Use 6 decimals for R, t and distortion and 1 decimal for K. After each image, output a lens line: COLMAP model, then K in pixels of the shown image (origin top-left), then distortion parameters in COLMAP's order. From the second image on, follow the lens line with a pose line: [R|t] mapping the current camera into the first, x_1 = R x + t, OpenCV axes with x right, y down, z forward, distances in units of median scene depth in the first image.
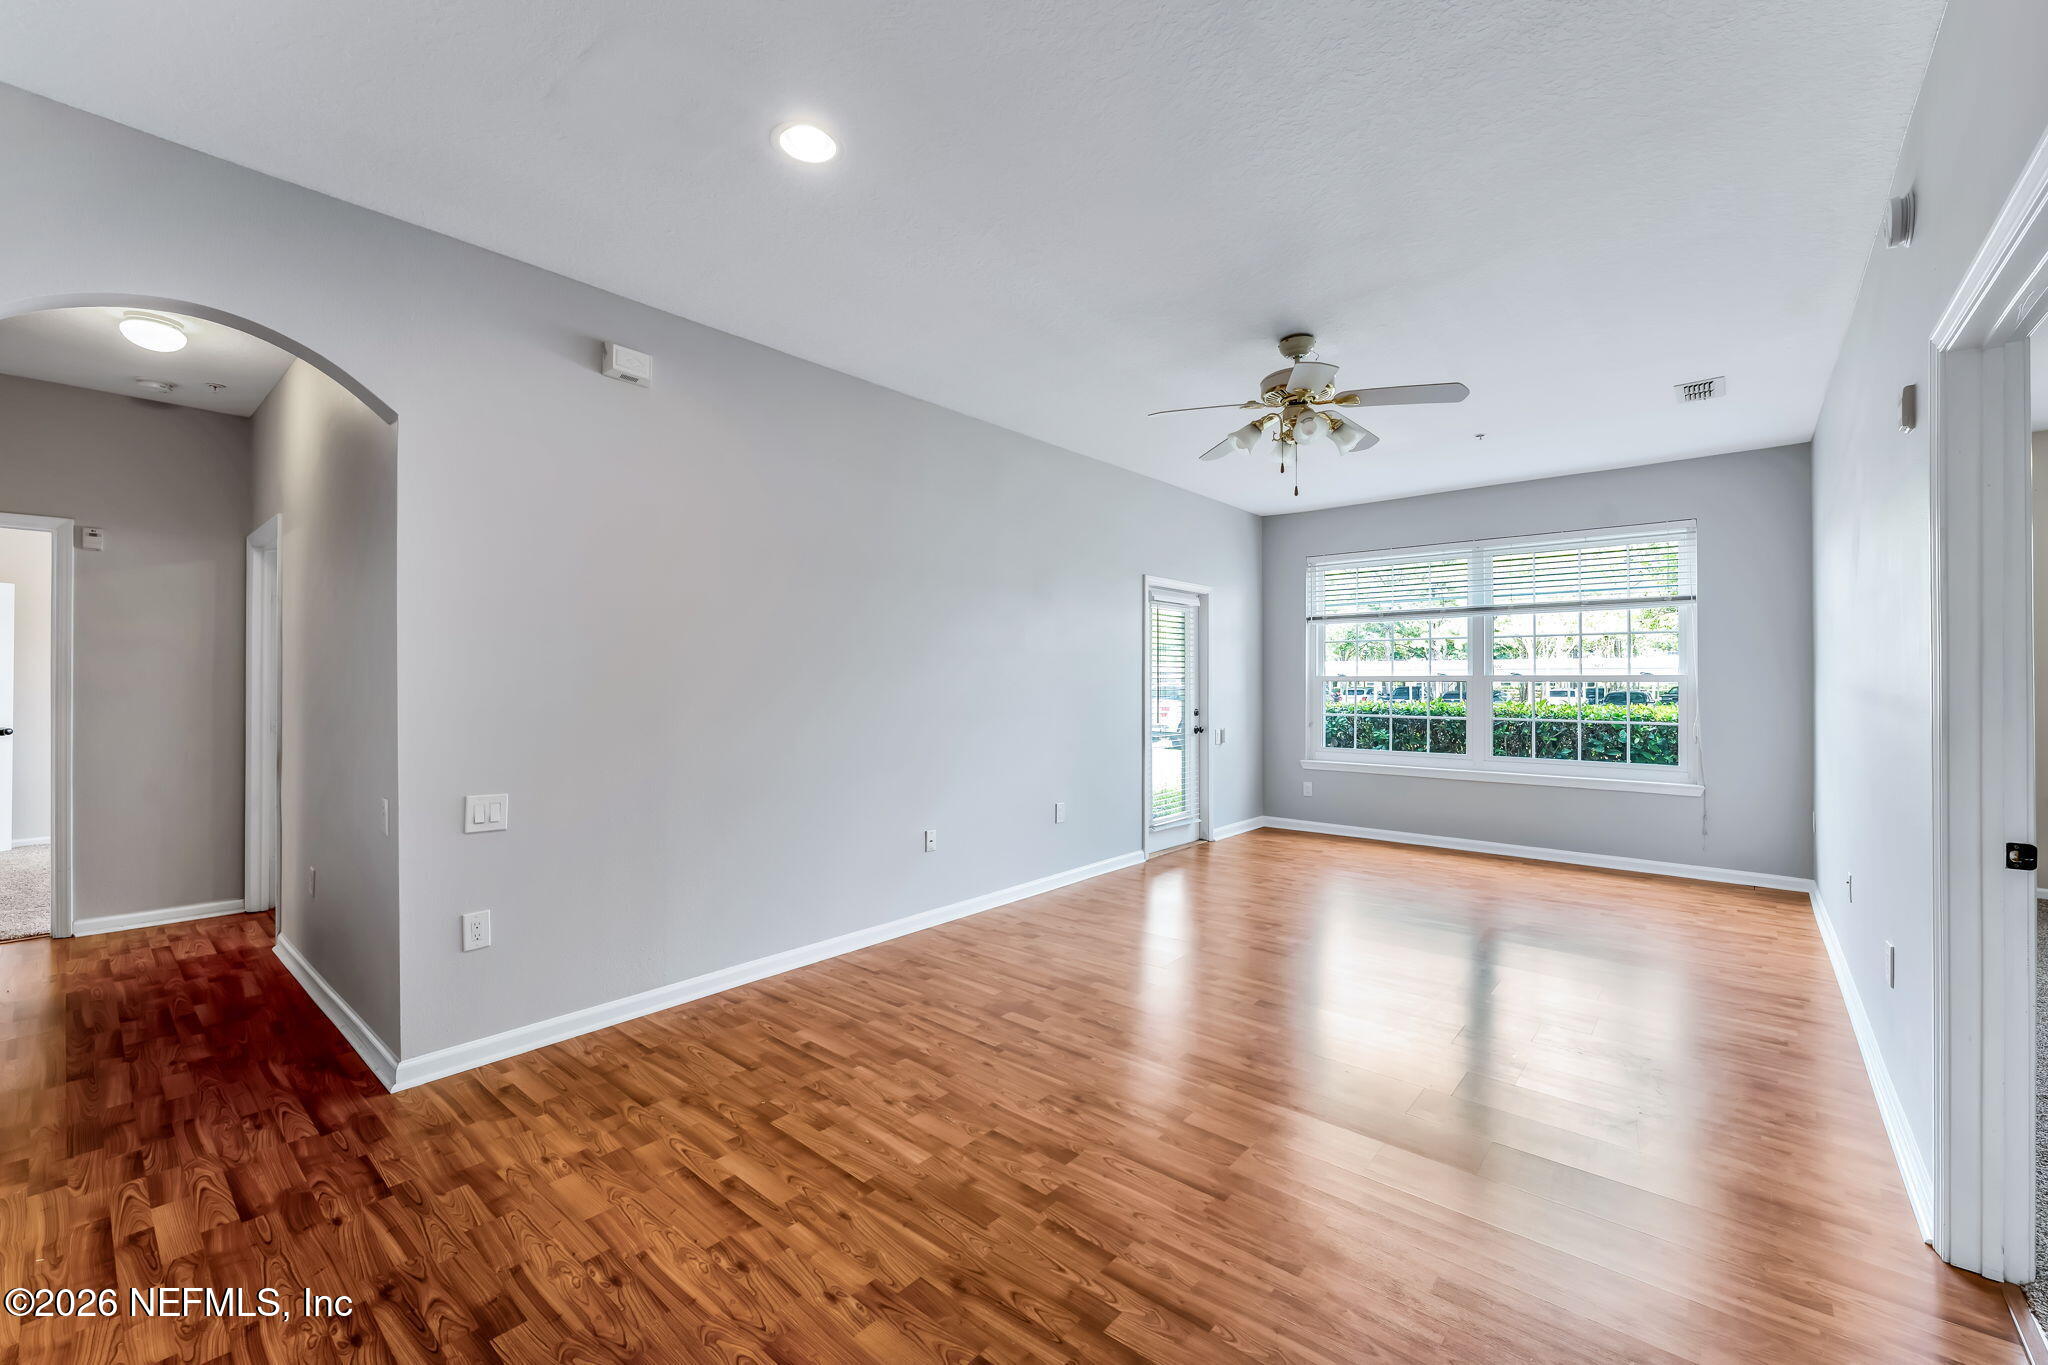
lens RADIAL K [[834.9, 0, 1024.0], [0, 834.9, 682.5], [0, 0, 1]] dist [-0.001104, -0.000088]
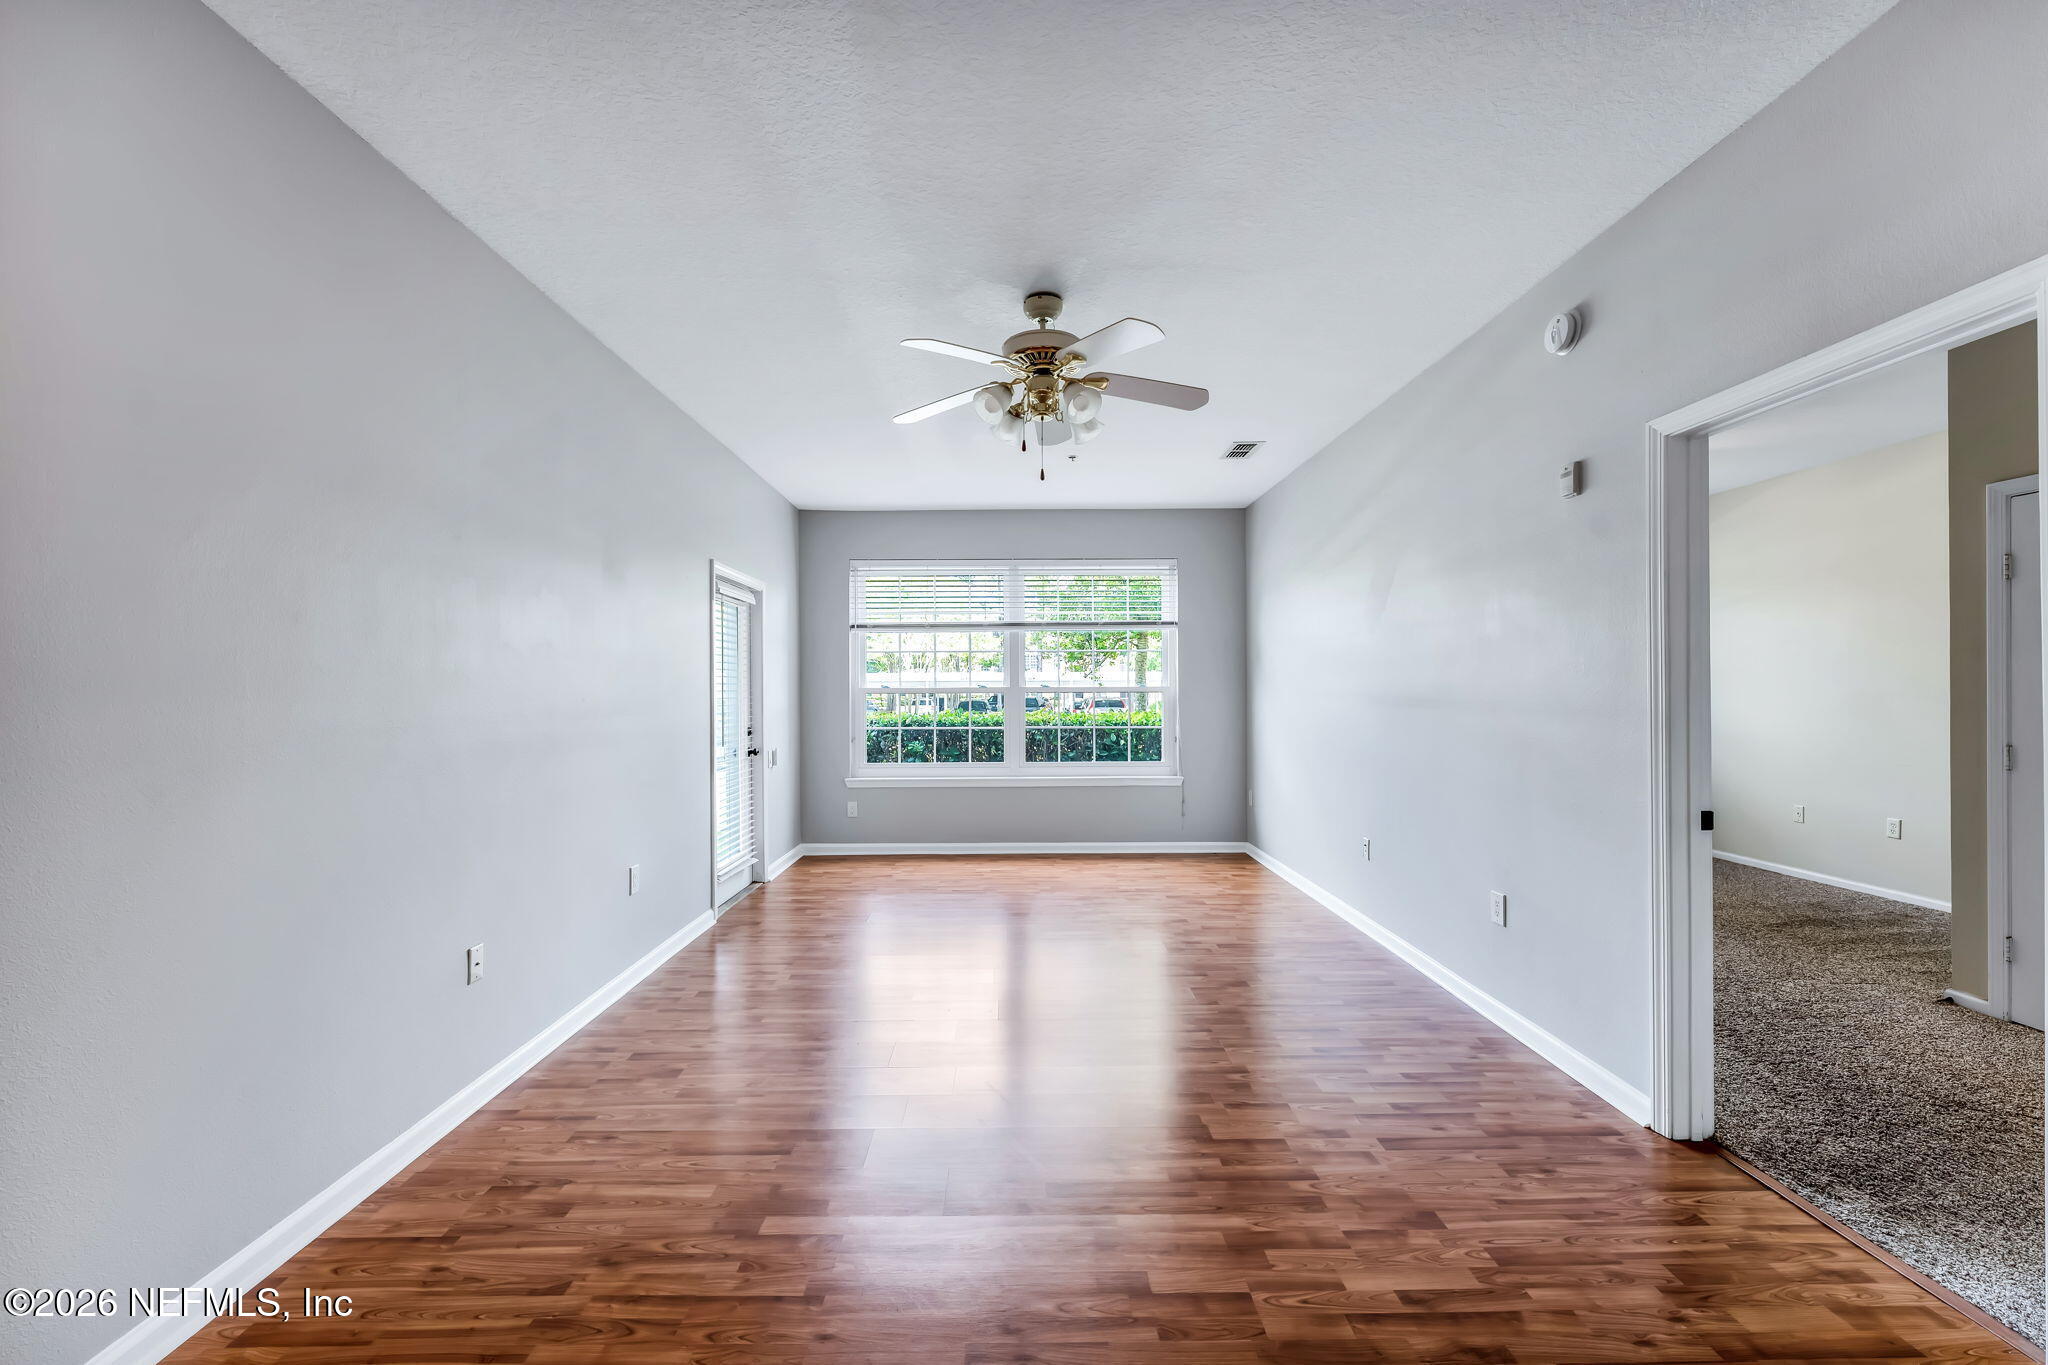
lens RADIAL K [[834.9, 0, 1024.0], [0, 834.9, 682.5], [0, 0, 1]] dist [-0.001104, -0.000088]
pose [[0.750822, 0.003261, 0.660496, -0.148225], [0.006939, 0.999894, -0.012825, -0.000040], [-0.660468, 0.014213, 0.750720, 0.203136]]
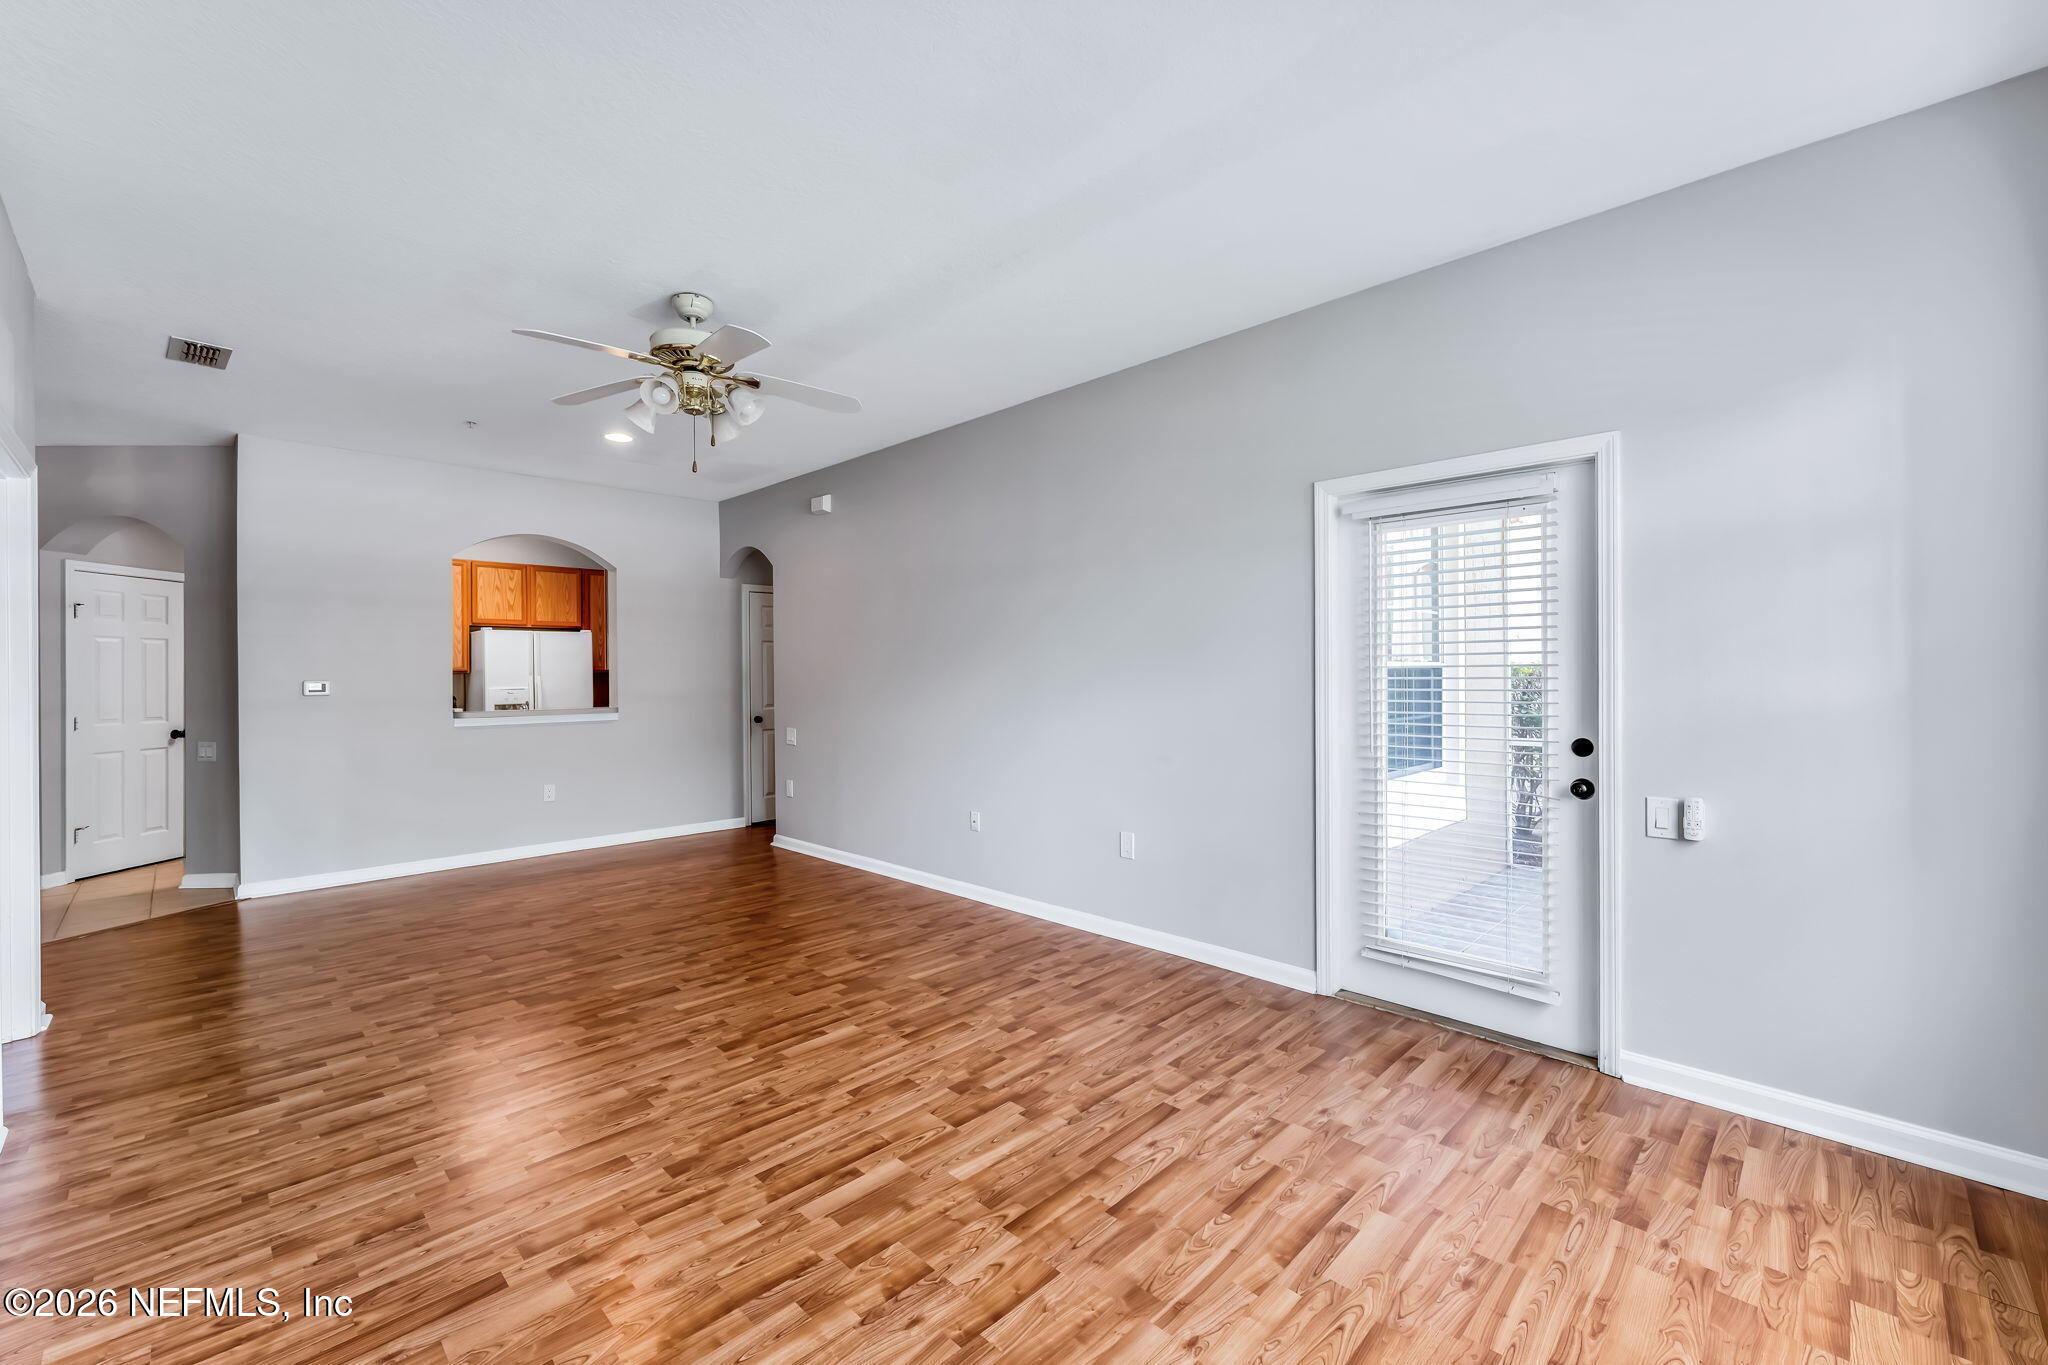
lens RADIAL K [[831.7, 0, 1036.2], [0, 831.7, 691.5], [0, 0, 1]] dist [-0.001145, -0.000040]
pose [[-0.061485, 0.019101, -0.997925, 0.676406], [0.005884, 0.999806, 0.018775, -0.000867], [0.998091, -0.004718, -0.061585, 0.802896]]
